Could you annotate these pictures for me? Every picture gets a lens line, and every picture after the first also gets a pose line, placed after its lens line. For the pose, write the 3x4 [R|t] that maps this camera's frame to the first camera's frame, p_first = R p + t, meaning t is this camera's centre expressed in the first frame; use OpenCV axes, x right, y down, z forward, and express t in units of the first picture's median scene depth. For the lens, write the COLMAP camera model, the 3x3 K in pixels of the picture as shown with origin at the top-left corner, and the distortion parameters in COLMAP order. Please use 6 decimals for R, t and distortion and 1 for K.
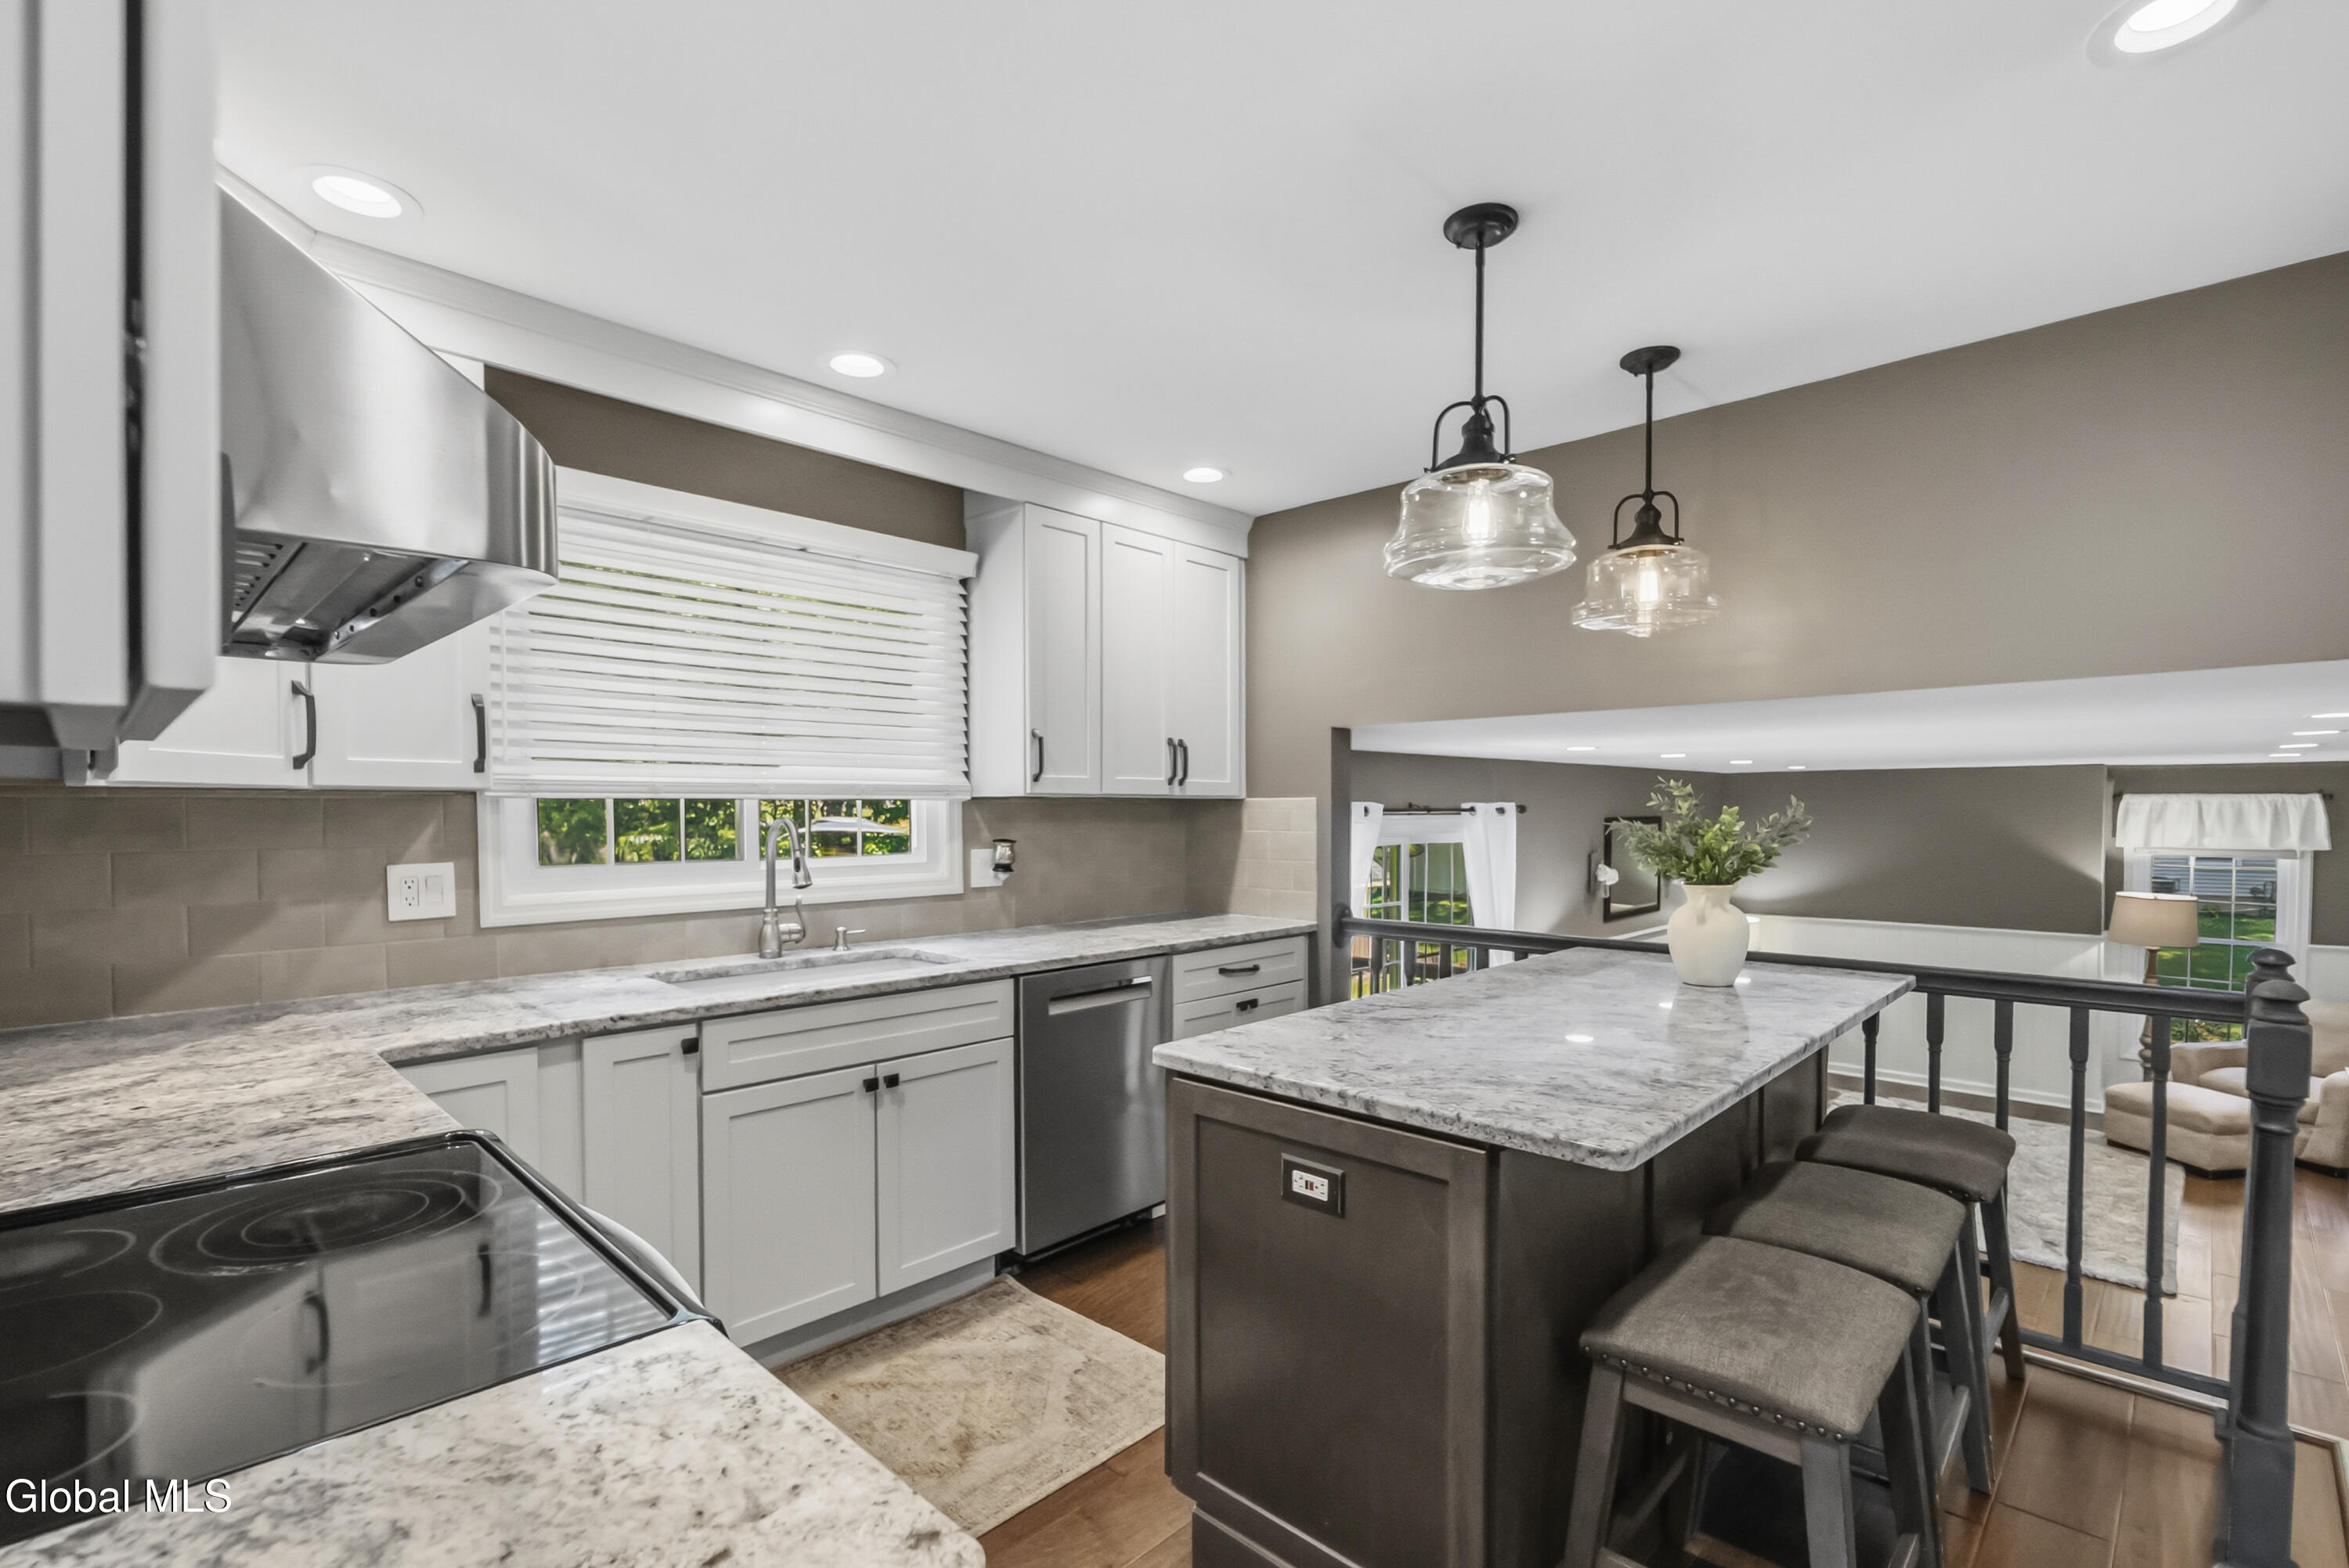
lens RADIAL K [[1046.1, 0, 1155.5], [0, 1046.1, 841.7], [0, 0, 1]] dist [0.003686, -0.003067]
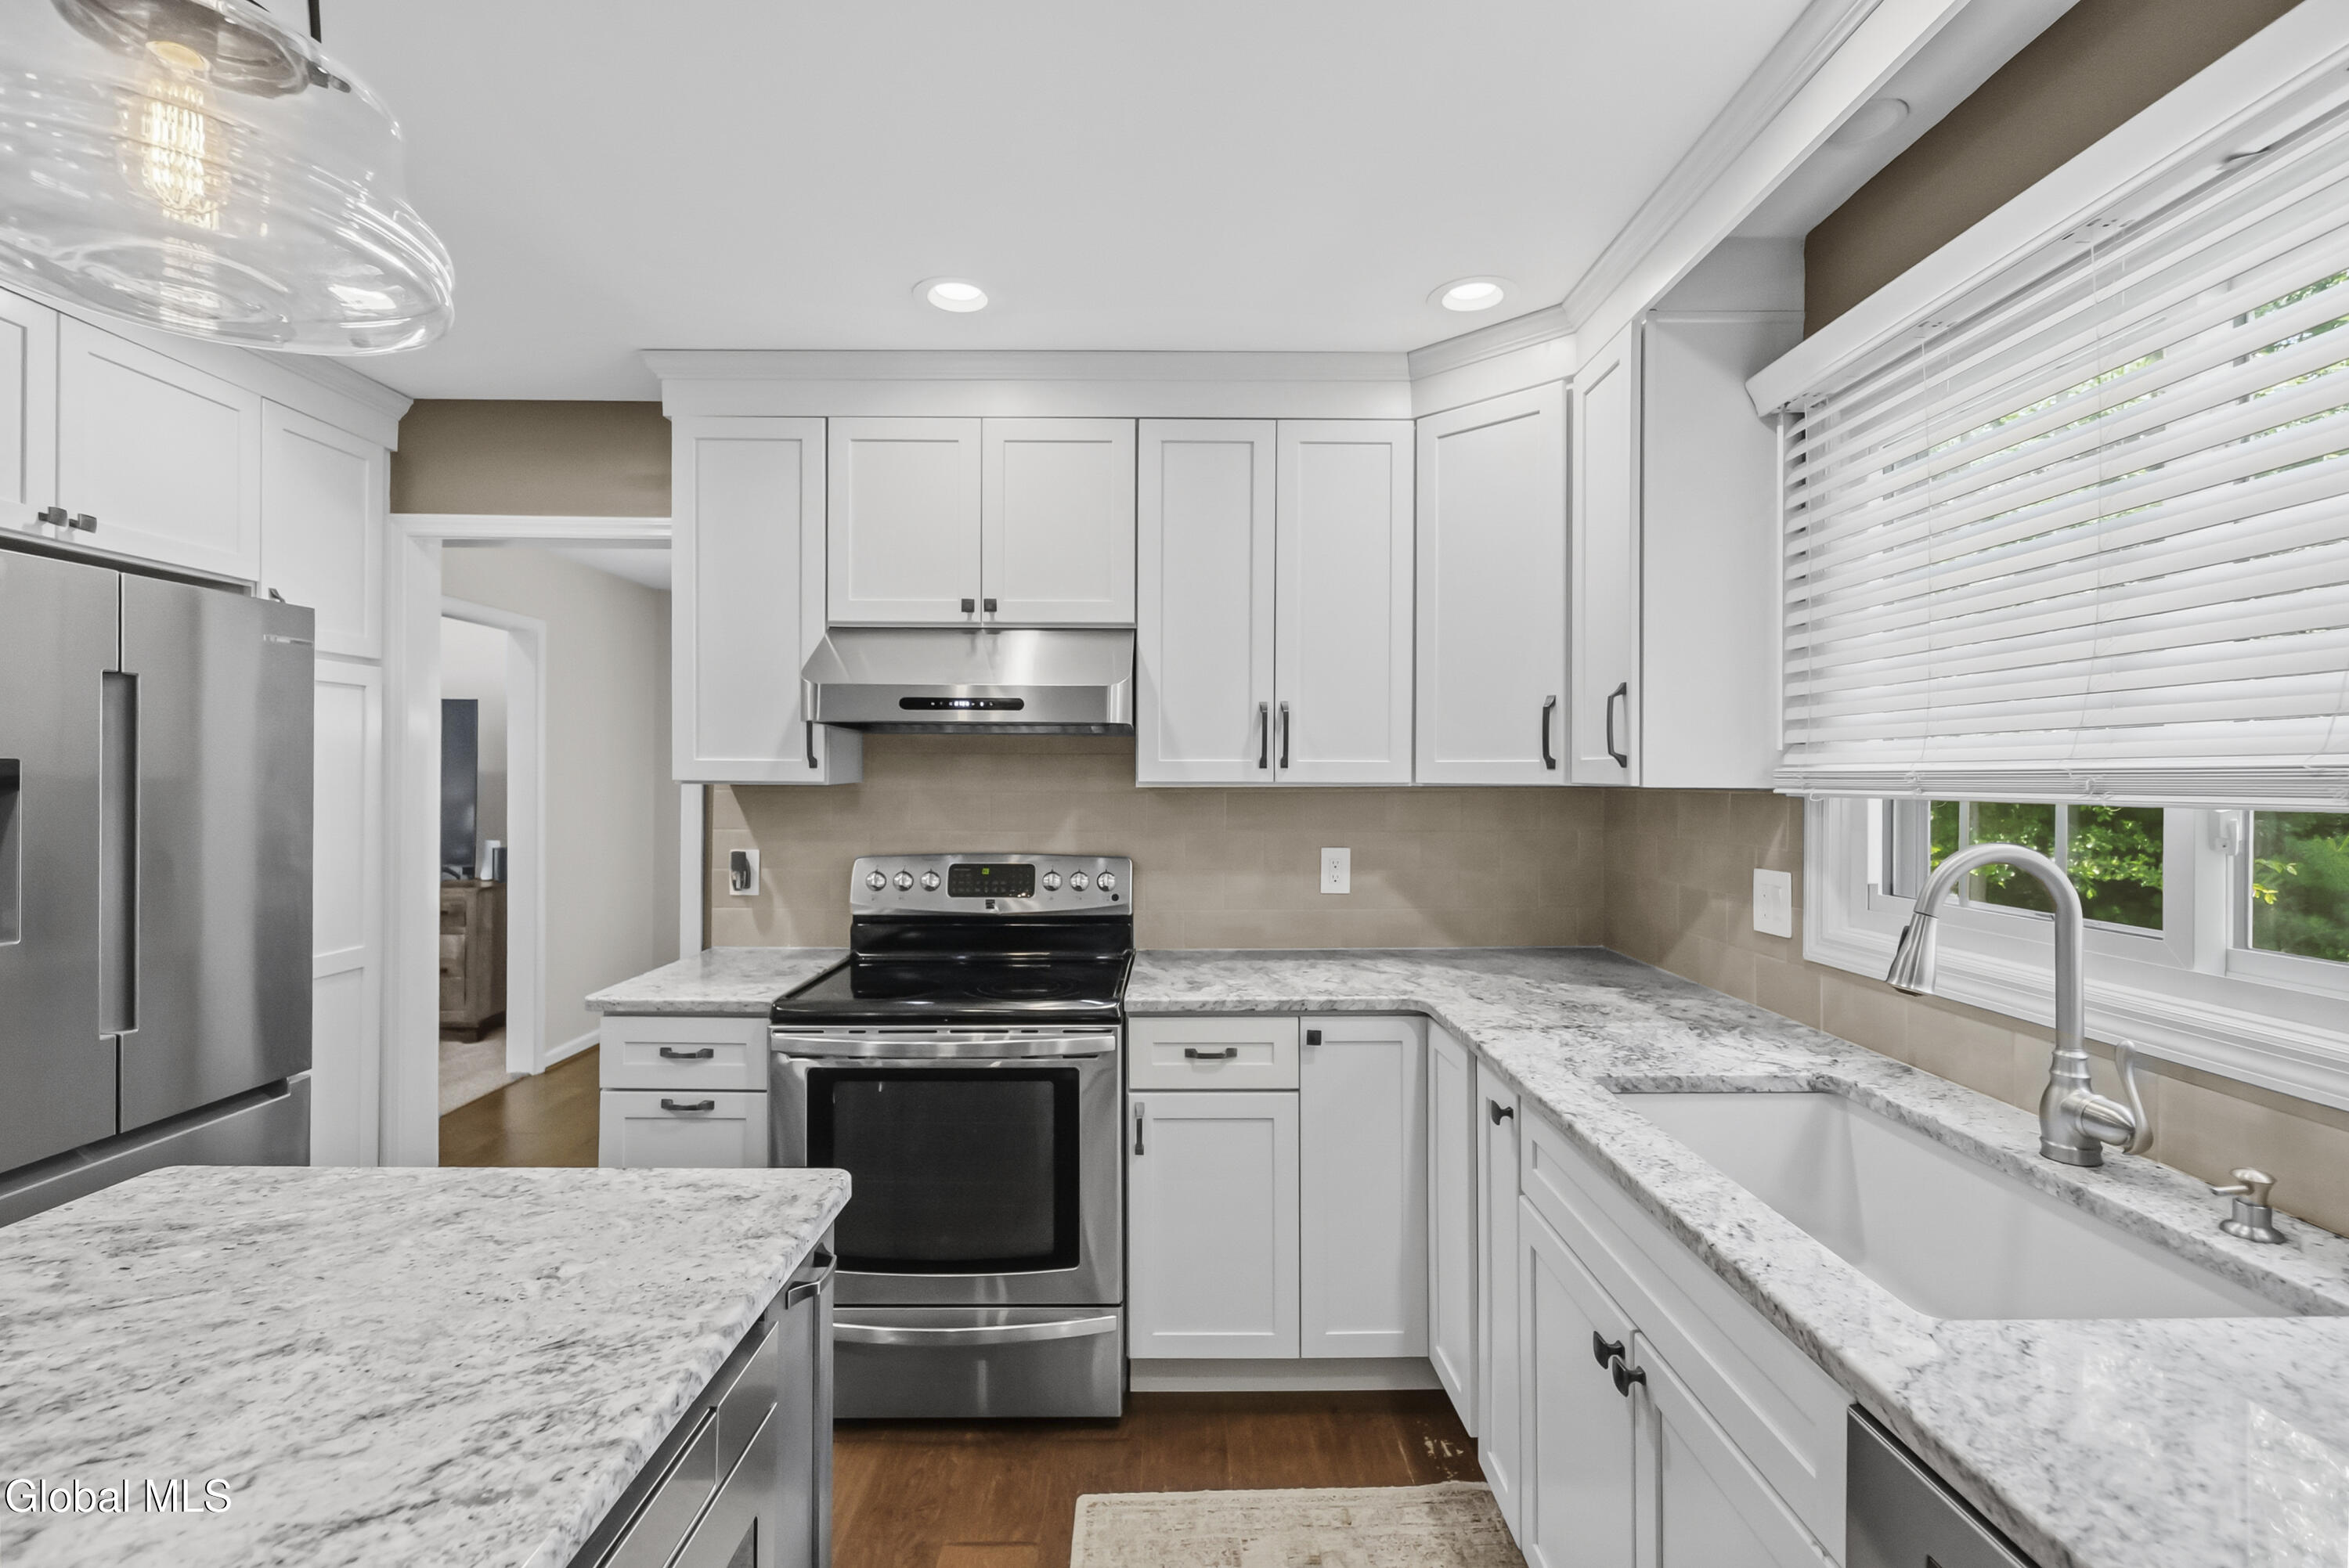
lens RADIAL K [[1046.1, 0, 1173.6], [0, 1046.1, 787.7], [0, 0, 1]] dist [0.003686, -0.003067]
pose [[-0.696812, 0.004101, -0.717242, 0.219743], [-0.025251, 0.999223, 0.030245, -0.051319], [0.716809, 0.039187, -0.696168, 1.049554]]
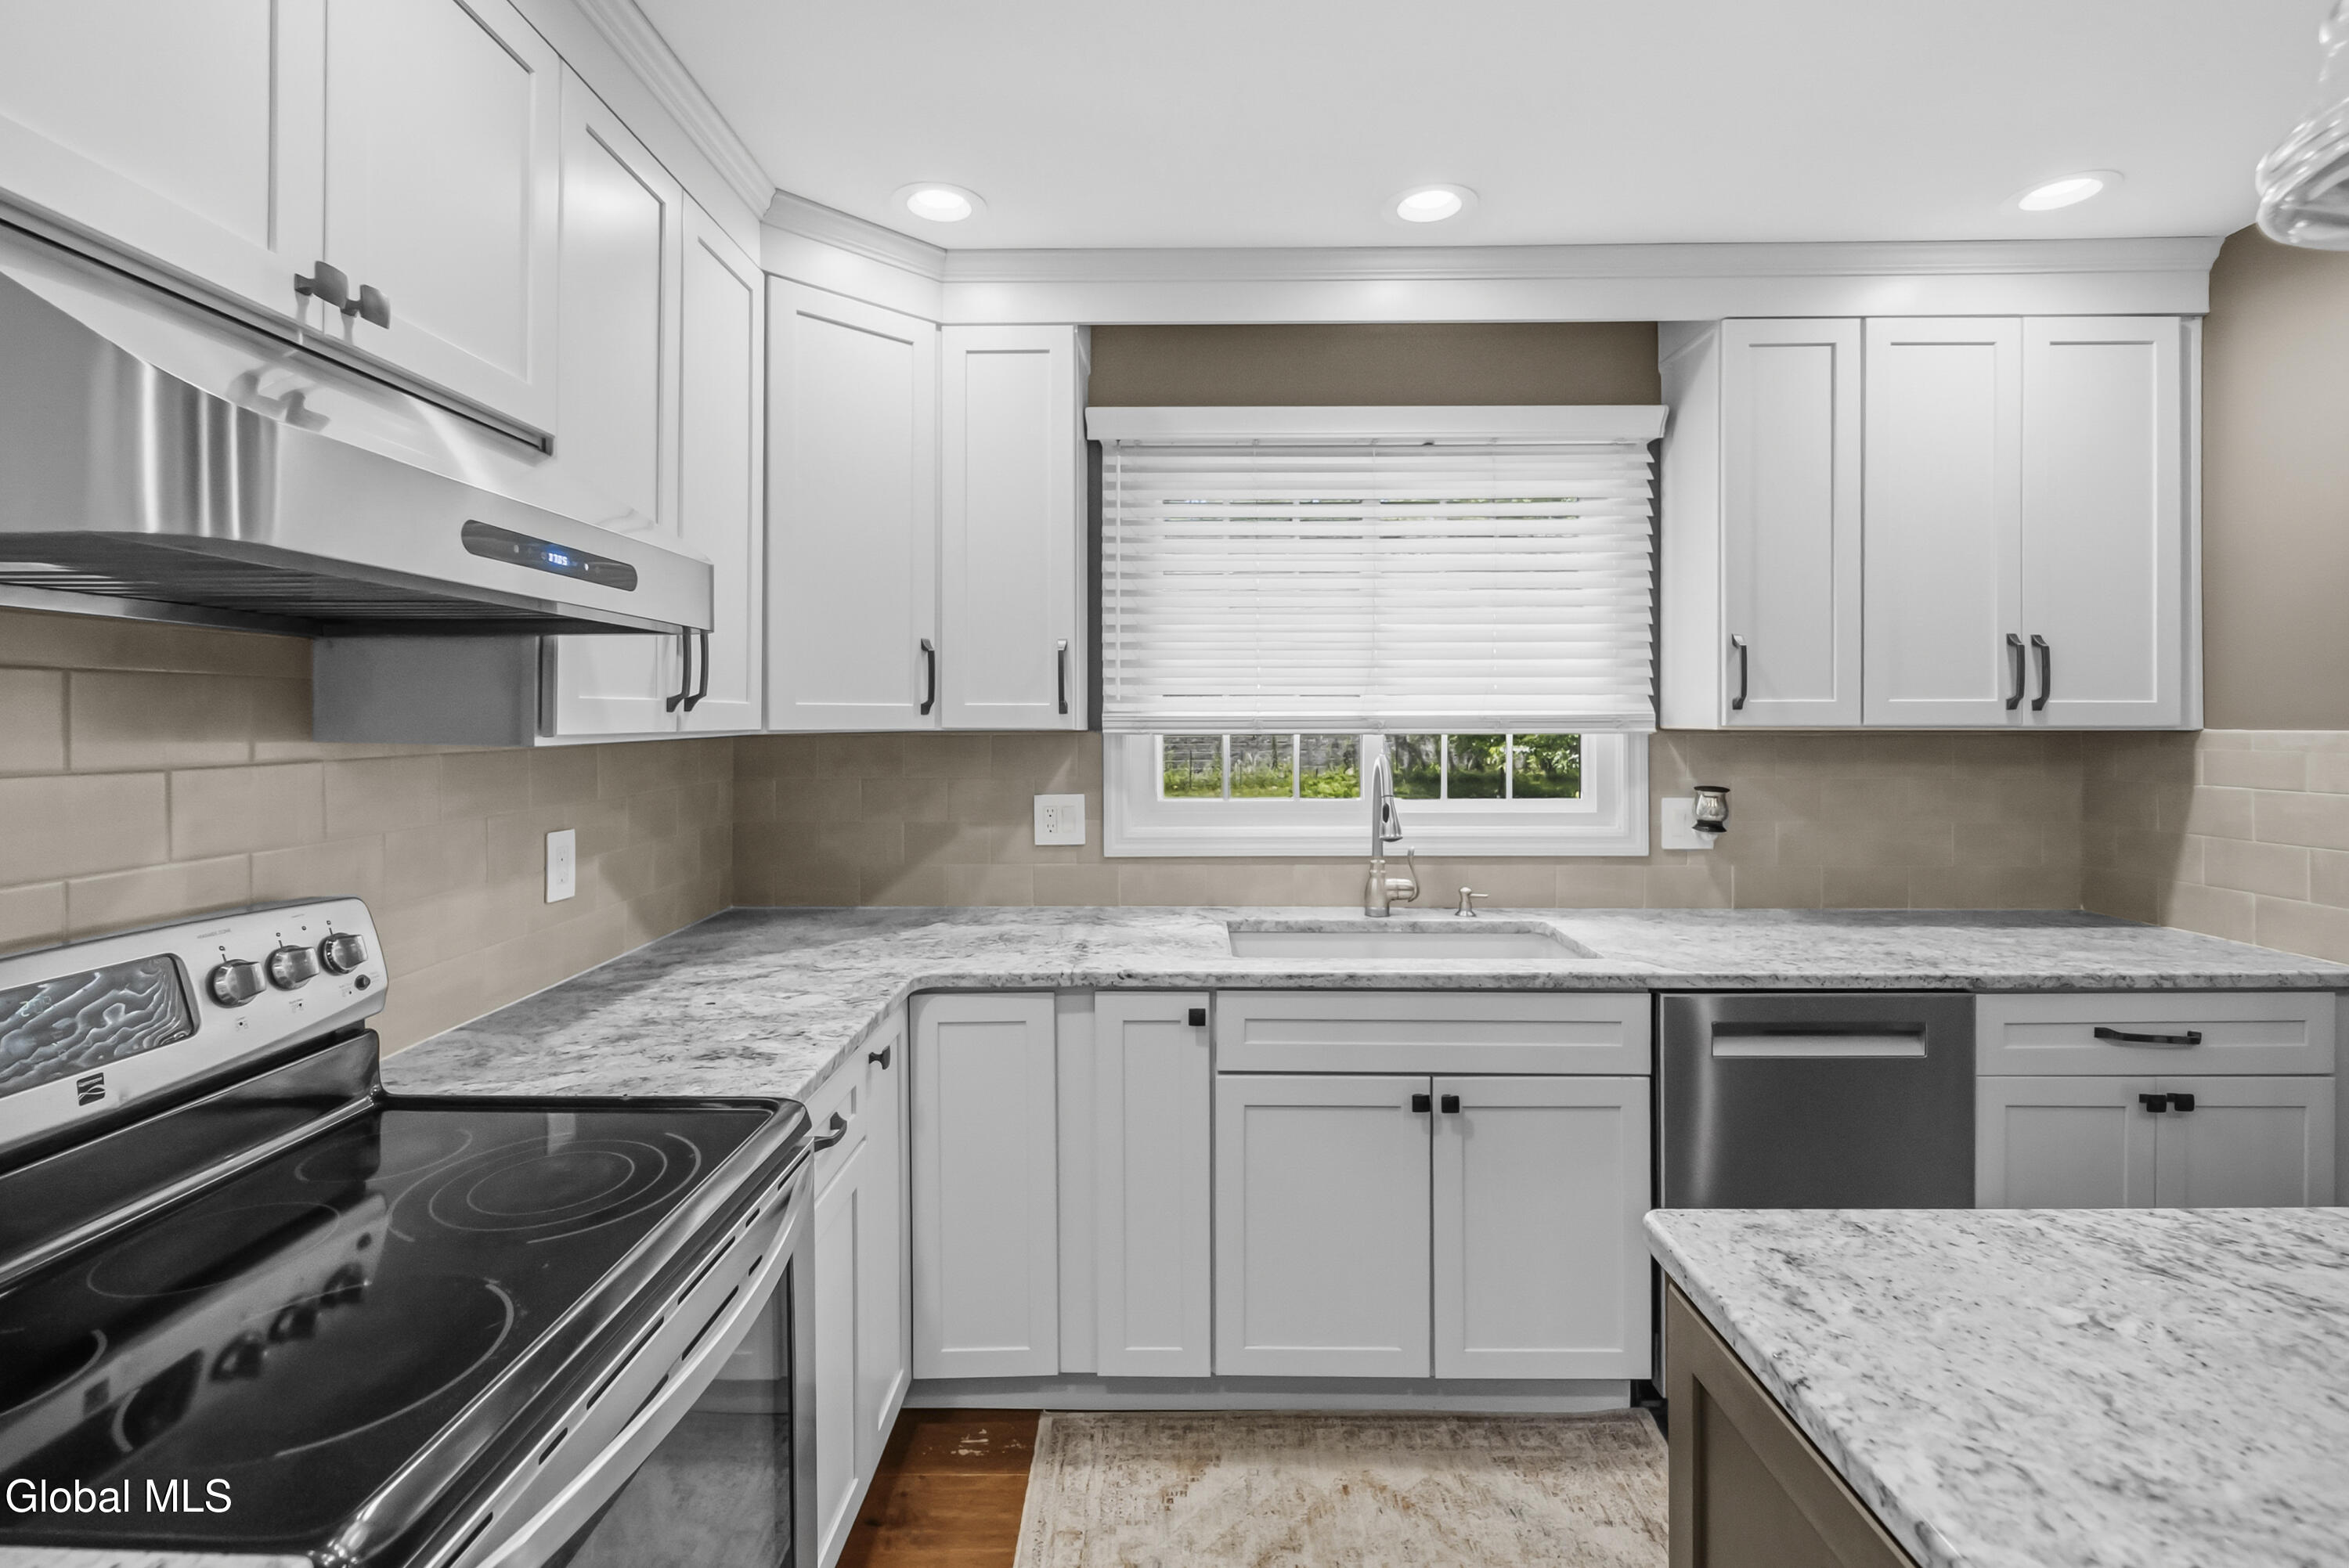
lens RADIAL K [[1046.1, 0, 1186.9], [0, 1046.1, 720.9], [0, 0, 1]] dist [0.003686, -0.003067]
pose [[0.699922, 0.002138, -0.714216, 0.146569], [-0.021124, 0.999620, -0.017709, -0.033258], [0.713906, 0.027482, 0.699702, 0.275799]]
